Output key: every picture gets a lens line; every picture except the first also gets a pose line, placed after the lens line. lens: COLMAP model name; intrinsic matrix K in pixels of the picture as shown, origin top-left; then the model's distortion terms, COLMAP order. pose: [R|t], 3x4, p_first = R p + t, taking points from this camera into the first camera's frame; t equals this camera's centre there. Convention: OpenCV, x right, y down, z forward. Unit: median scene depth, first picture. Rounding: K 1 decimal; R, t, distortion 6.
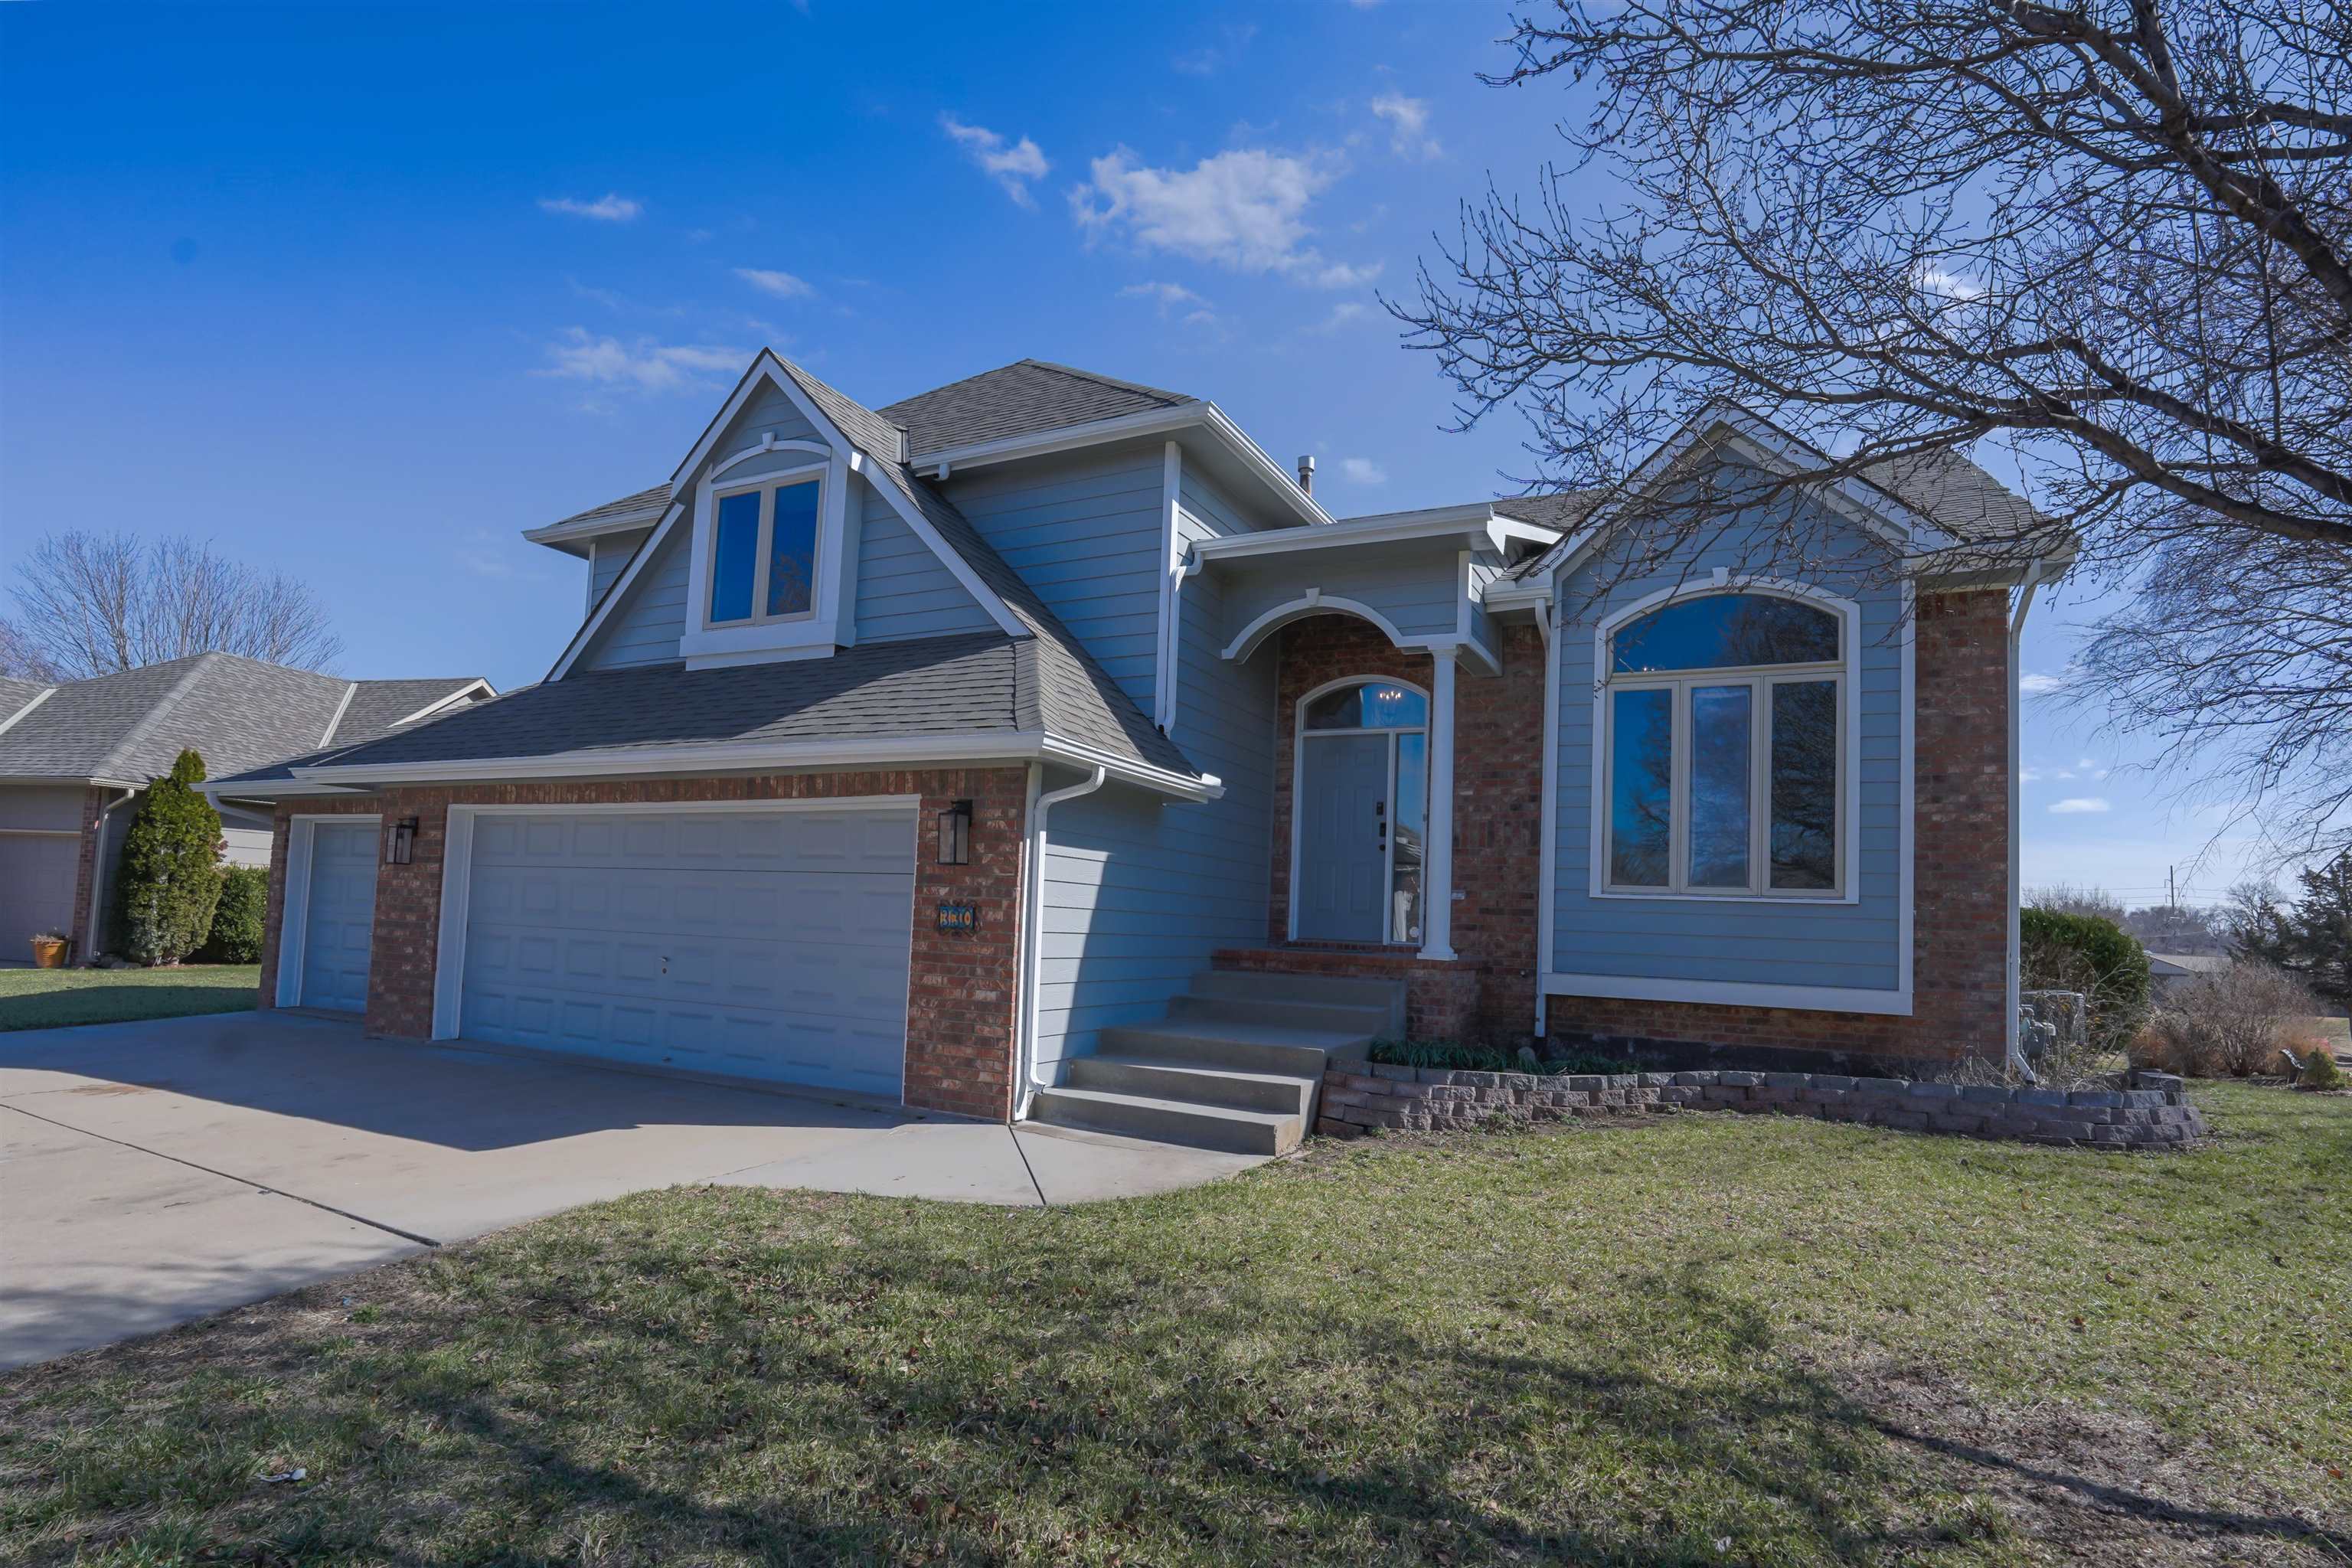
lens RADIAL K [[1142.2, 0, 1188.7], [0, 1142.2, 861.5], [0, 0, 1]] dist [-0.010748, -0.000146]
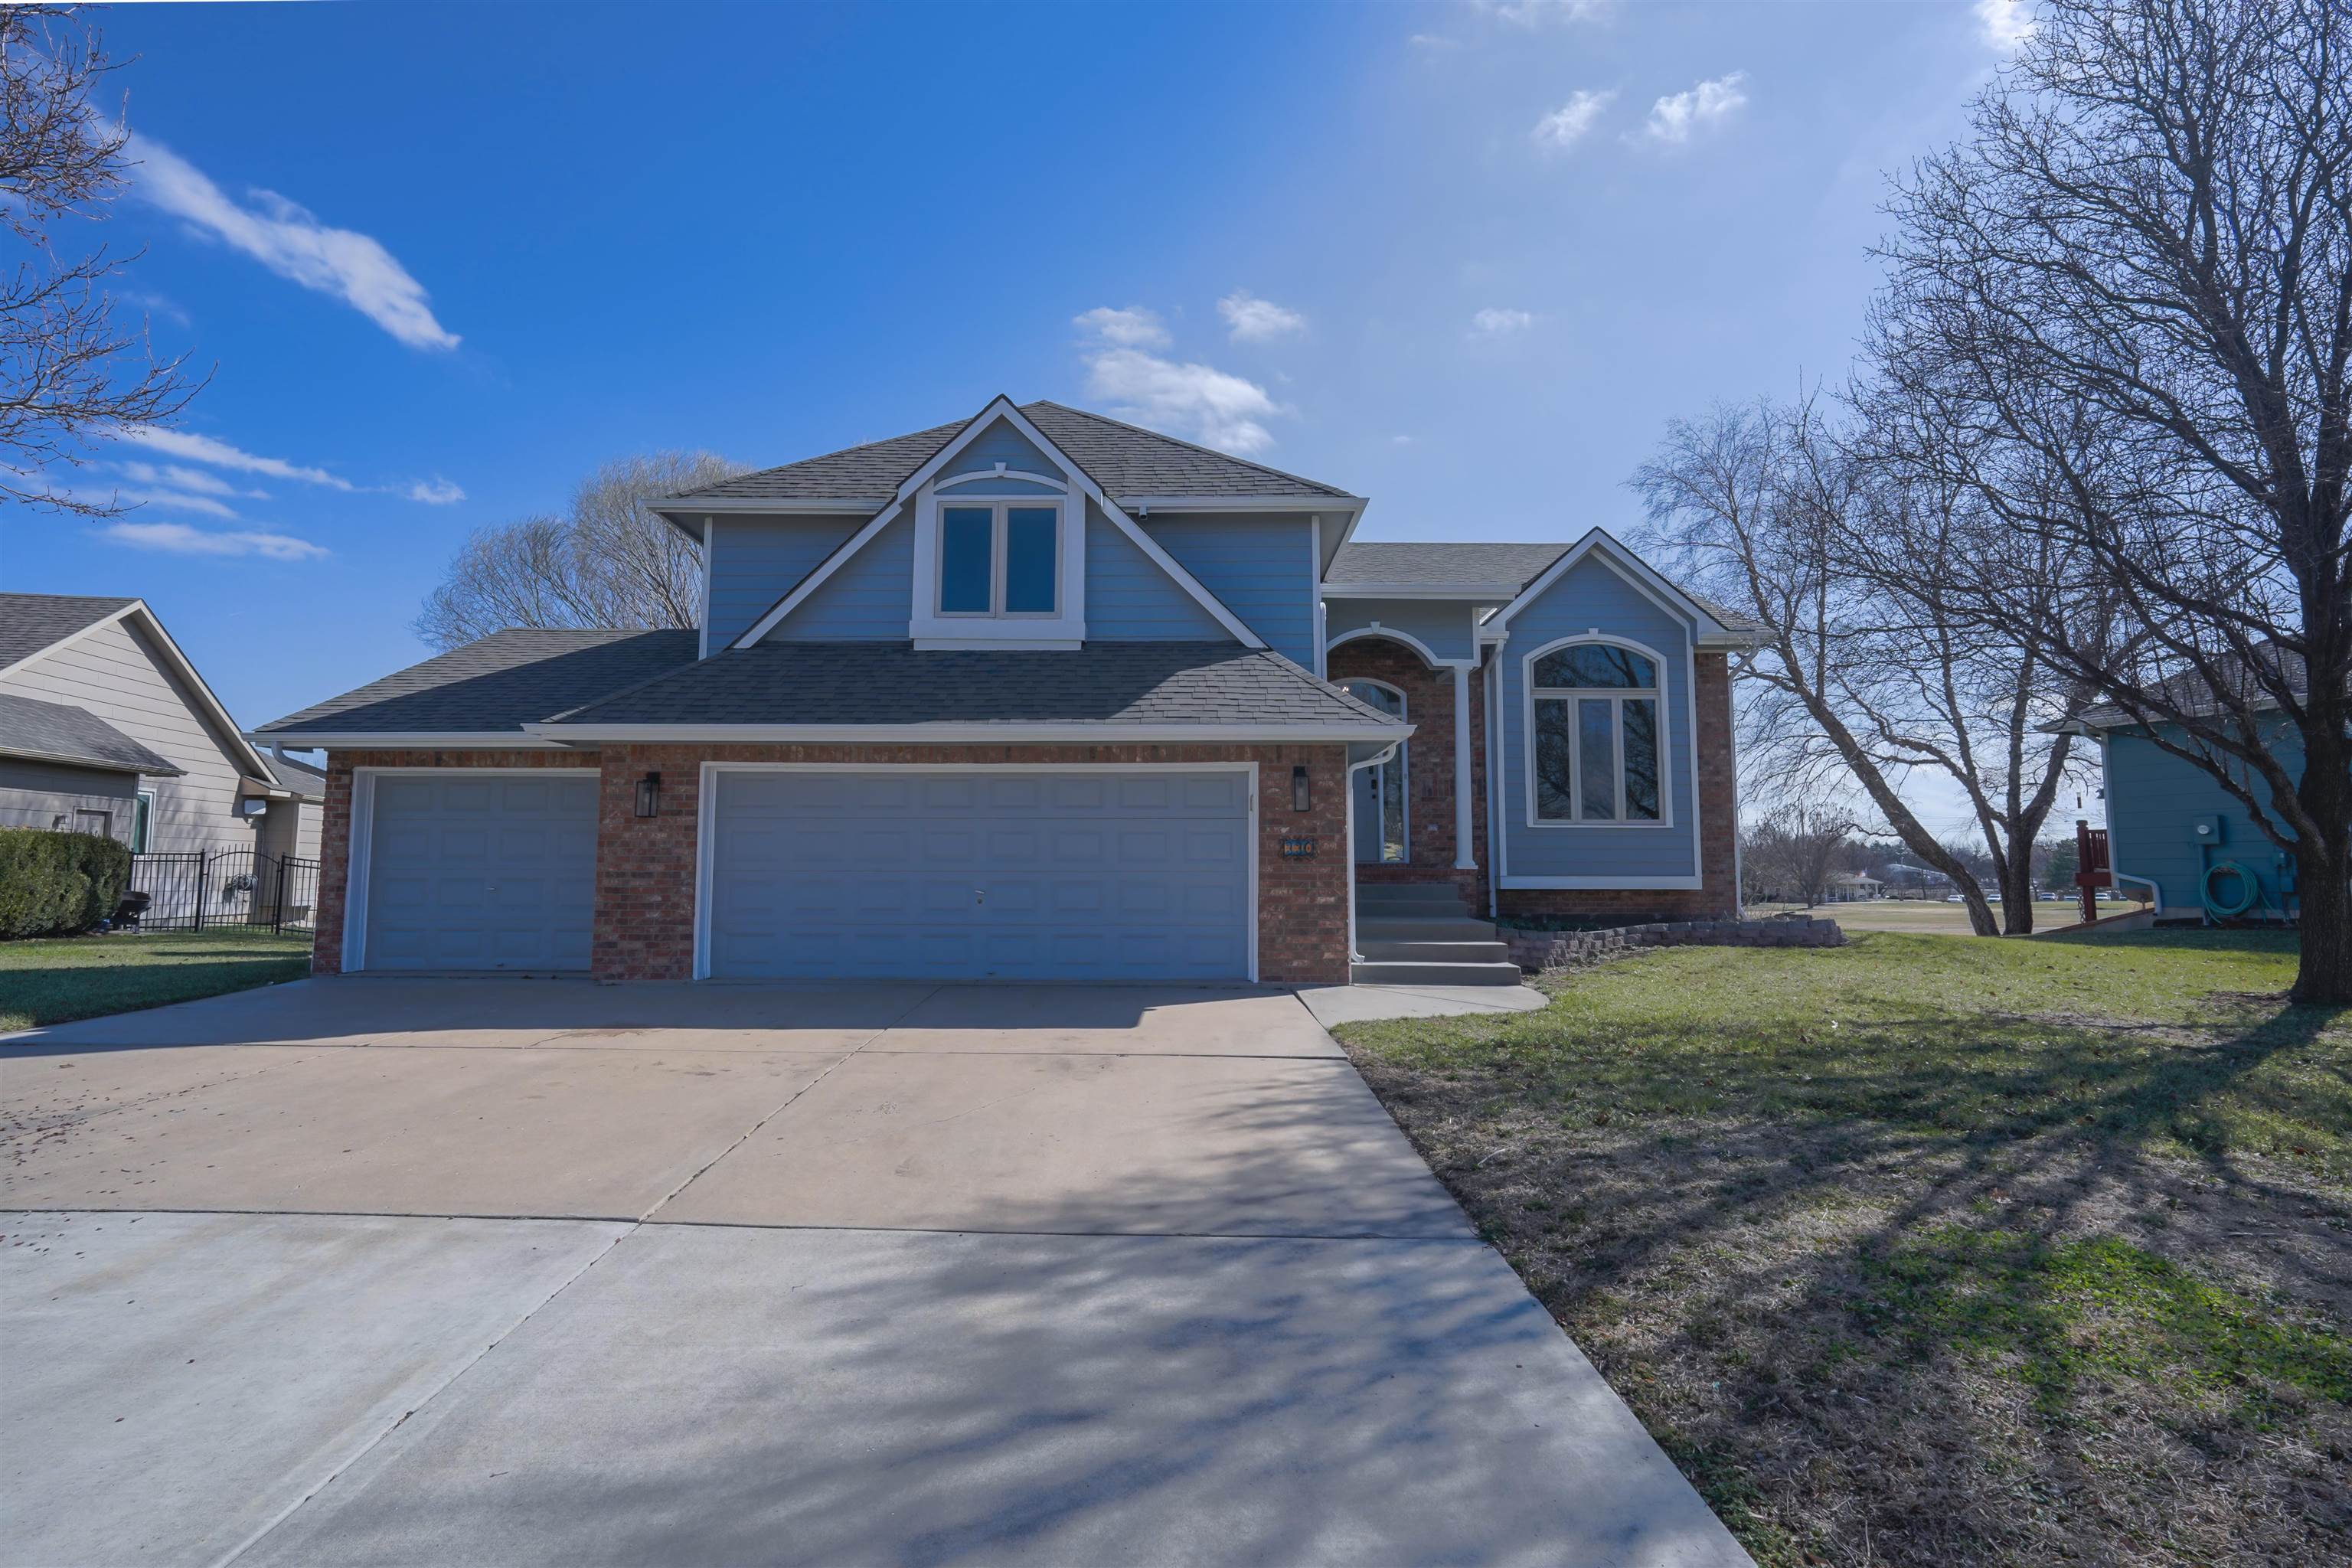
lens RADIAL K [[1052.9, 0, 1173.4], [0, 1052.9, 783.1], [0, 0, 1]] dist [-0.014928, 0.003050]
pose [[0.895036, 0.000272, 0.445995, -0.791027], [0.008486, 0.999808, -0.017639, -0.009177], [-0.445914, 0.019572, 0.894862, -0.105517]]
